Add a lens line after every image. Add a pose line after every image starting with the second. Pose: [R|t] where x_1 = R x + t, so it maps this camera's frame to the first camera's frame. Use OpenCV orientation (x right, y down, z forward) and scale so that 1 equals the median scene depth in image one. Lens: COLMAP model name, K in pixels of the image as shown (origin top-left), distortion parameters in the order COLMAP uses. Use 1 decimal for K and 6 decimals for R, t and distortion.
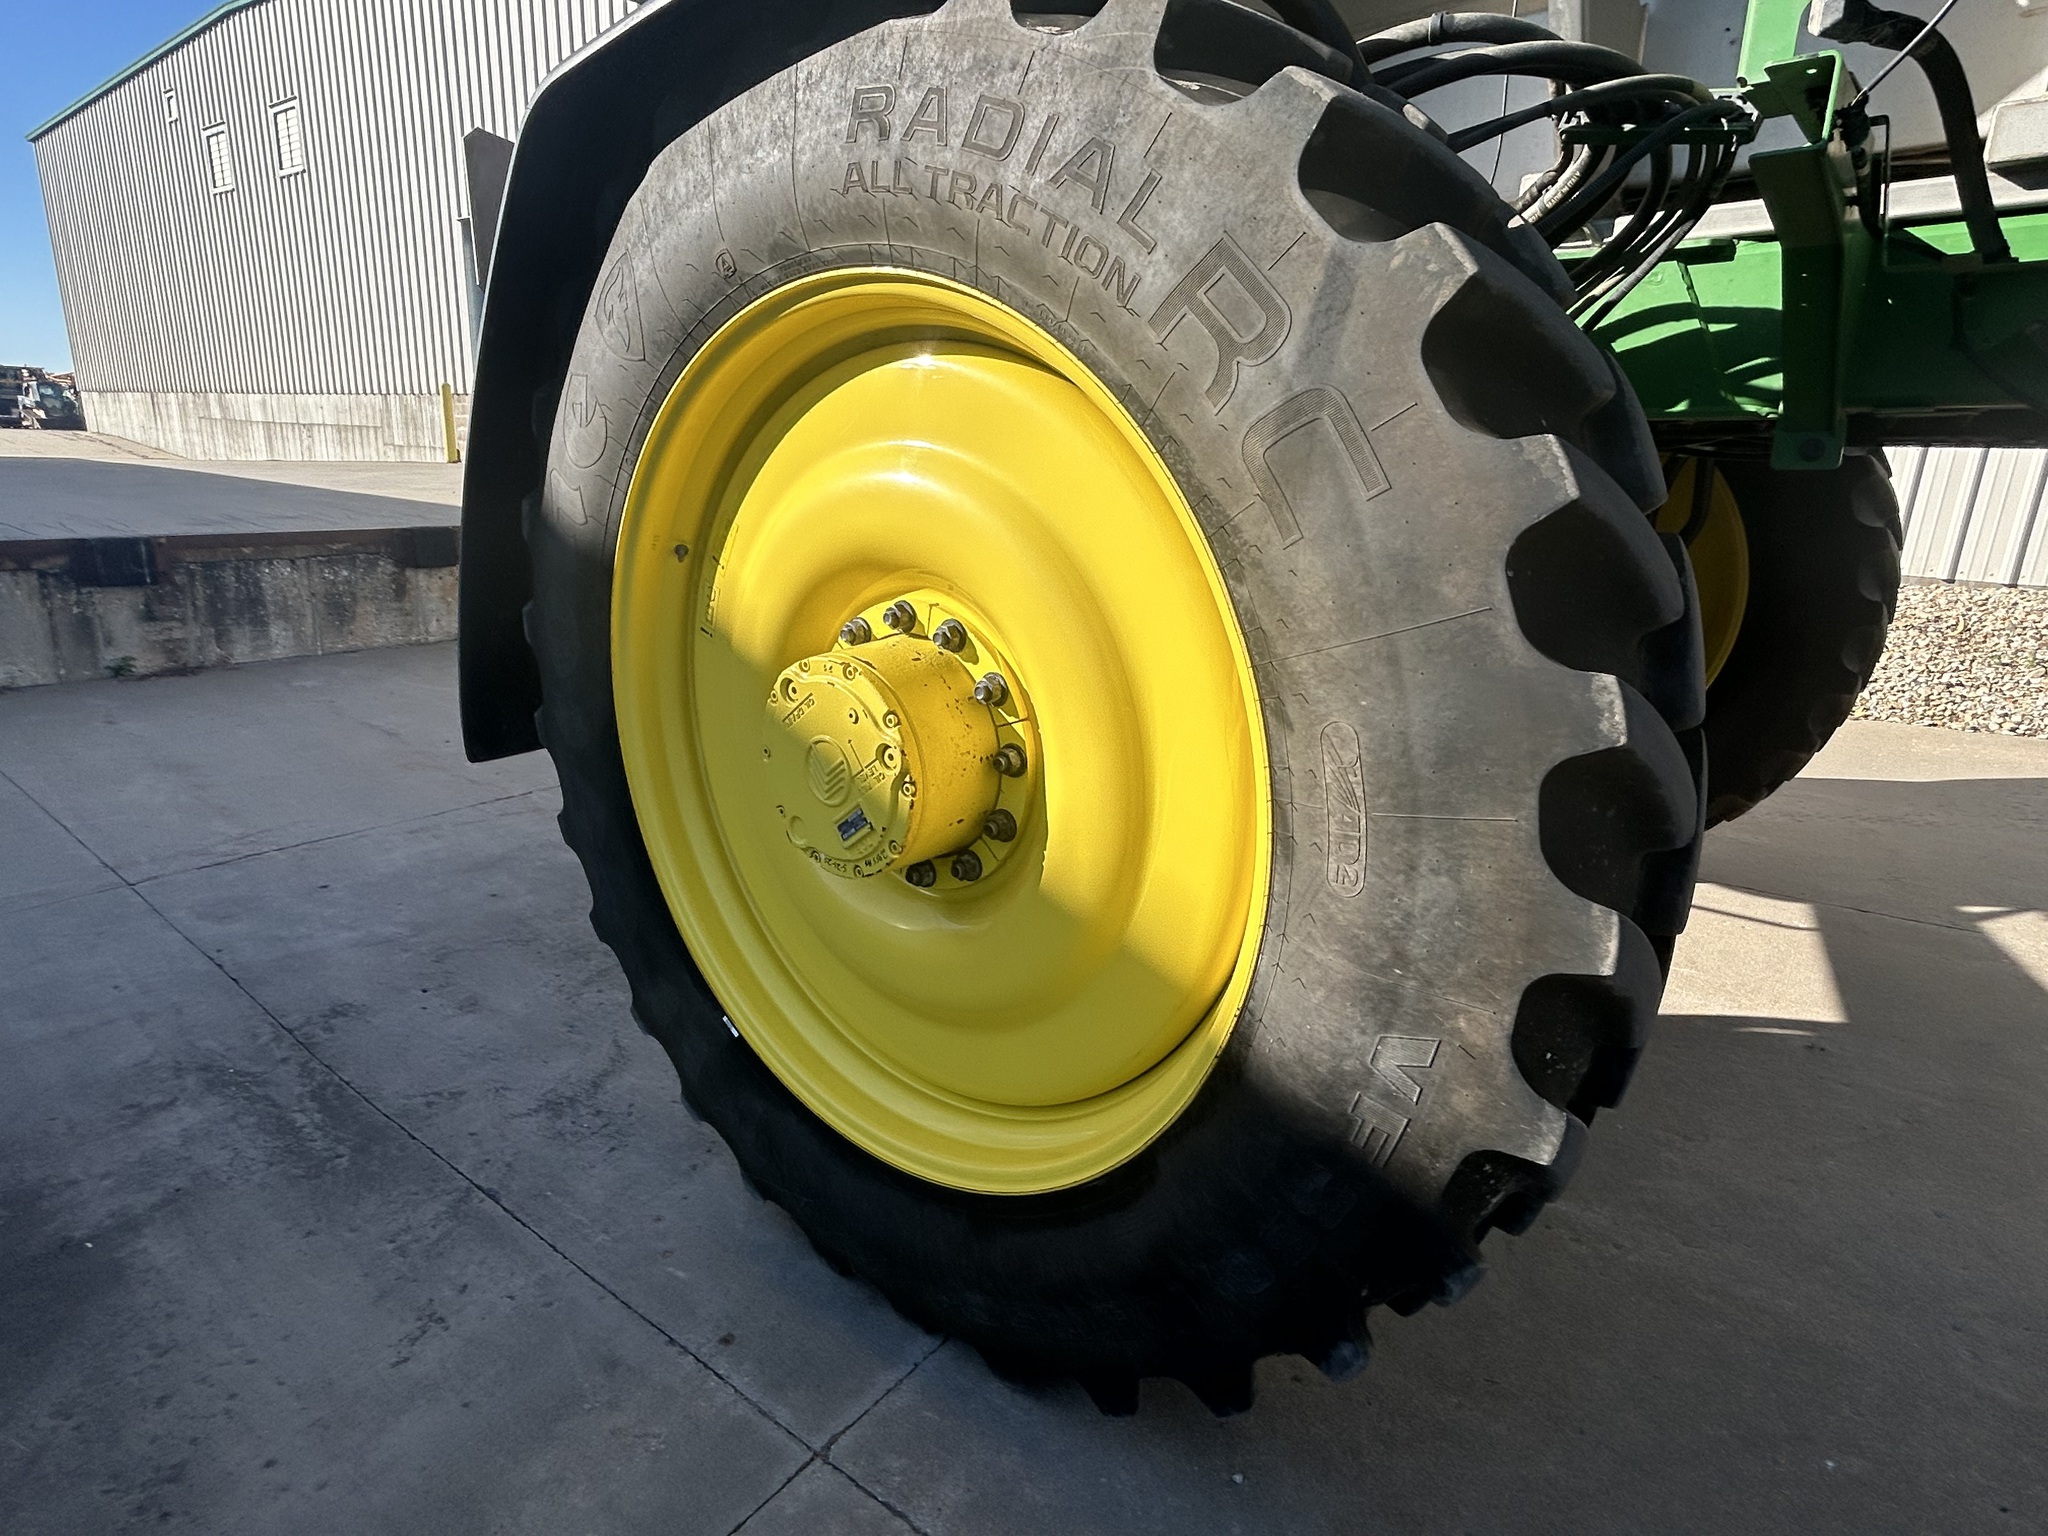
lens RADIAL K [[1111.8, 0, 1020.9], [0, 1111.8, 757.2], [0, 0, 1]] dist [-0.005493, 0.002469]
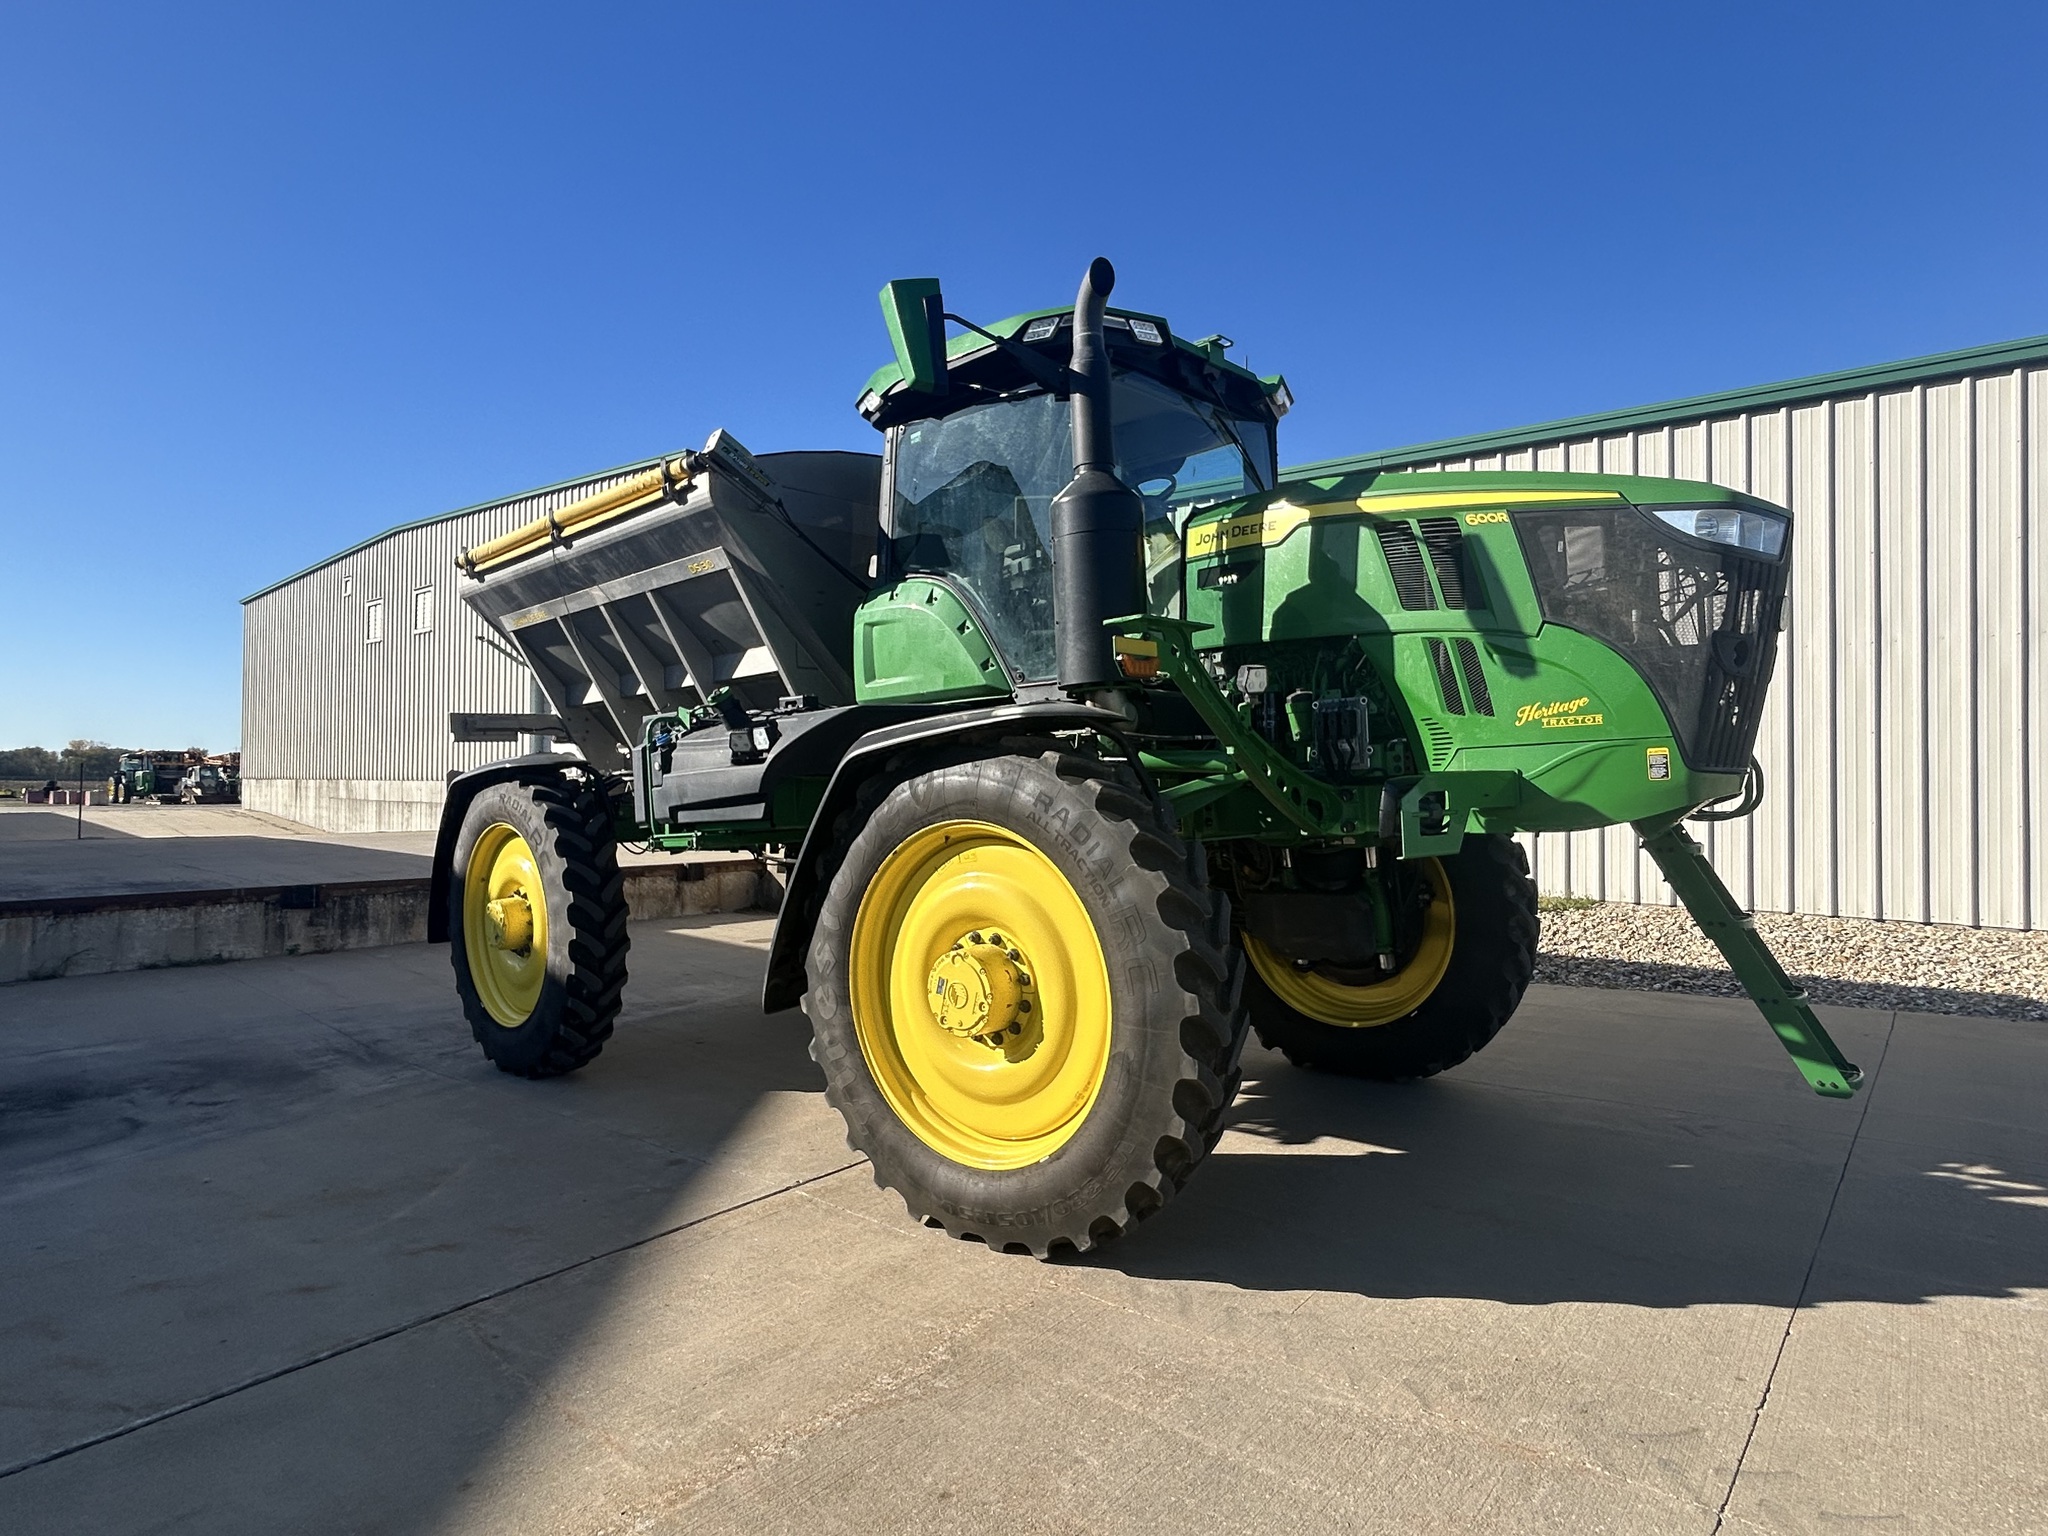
lens RADIAL K [[1111.8, 0, 1020.6], [0, 1111.8, 766.5], [0, 0, 1]] dist [-0.005493, 0.002469]
pose [[0.998114, -0.033041, -0.051727, 2.039965], [0.016927, 0.958239, -0.285466, 0.660749], [0.058999, 0.284052, 0.956992, -3.114192]]
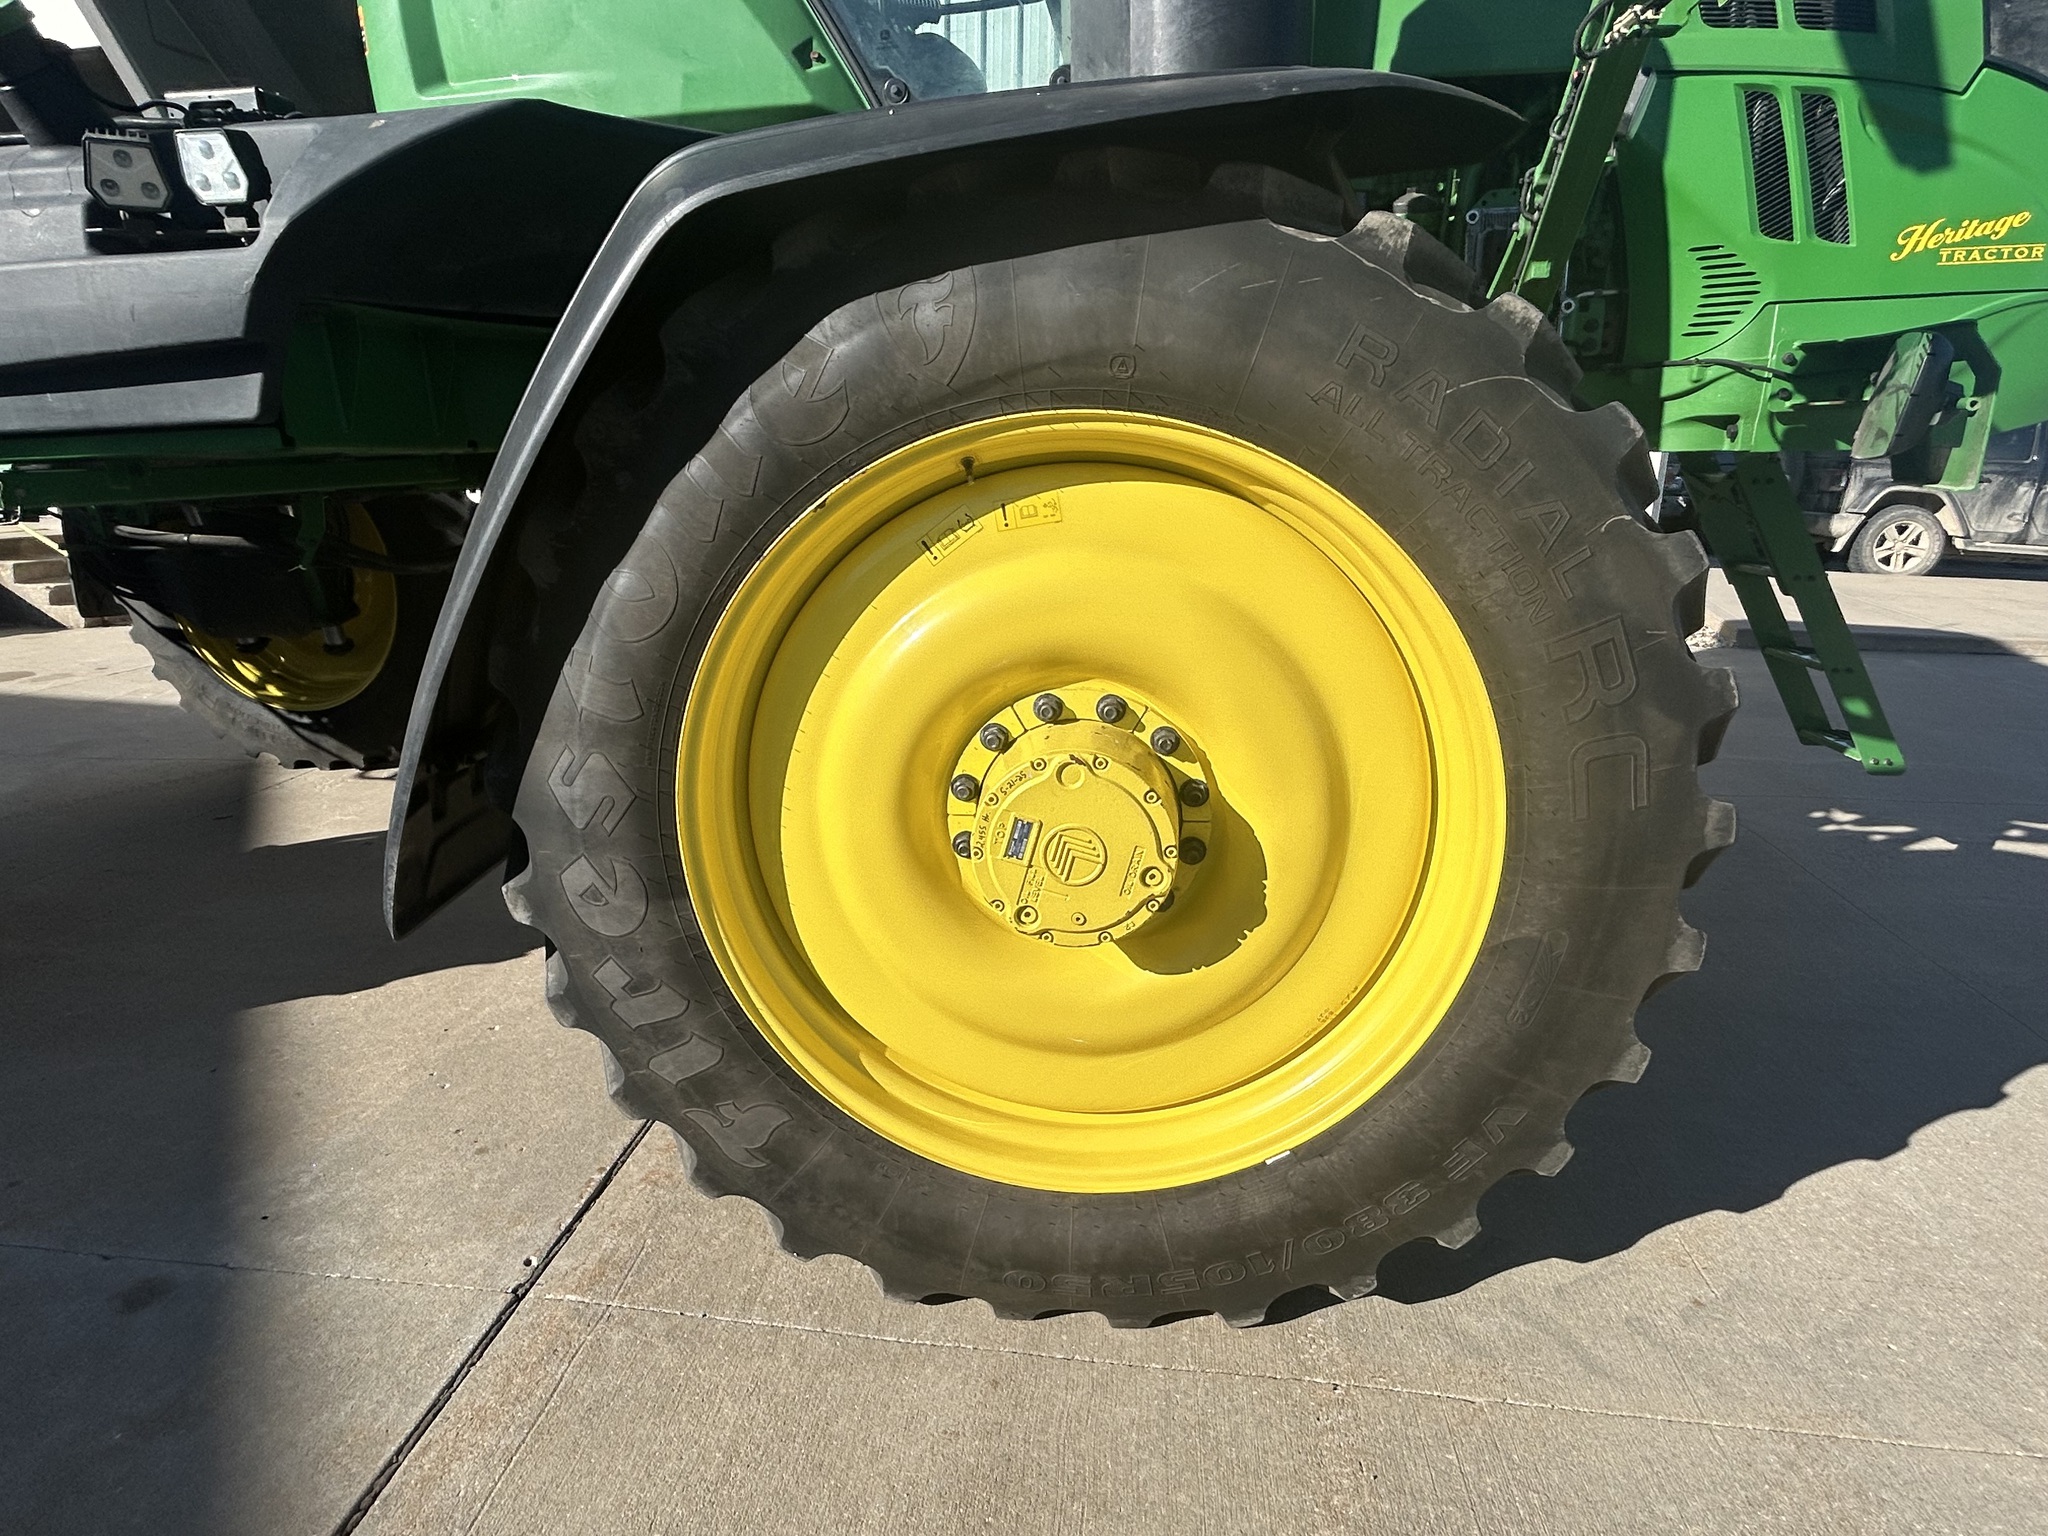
lens RADIAL K [[1111.8, 0, 1011.4], [0, 1111.8, 765.5], [0, 0, 1]] dist [-0.005493, 0.002469]
pose [[0.869384, -0.159943, 0.467536, 1.261117], [0.149916, 0.986945, 0.058863, 0.297777], [-0.470847, 0.018917, 0.882012, -1.509272]]
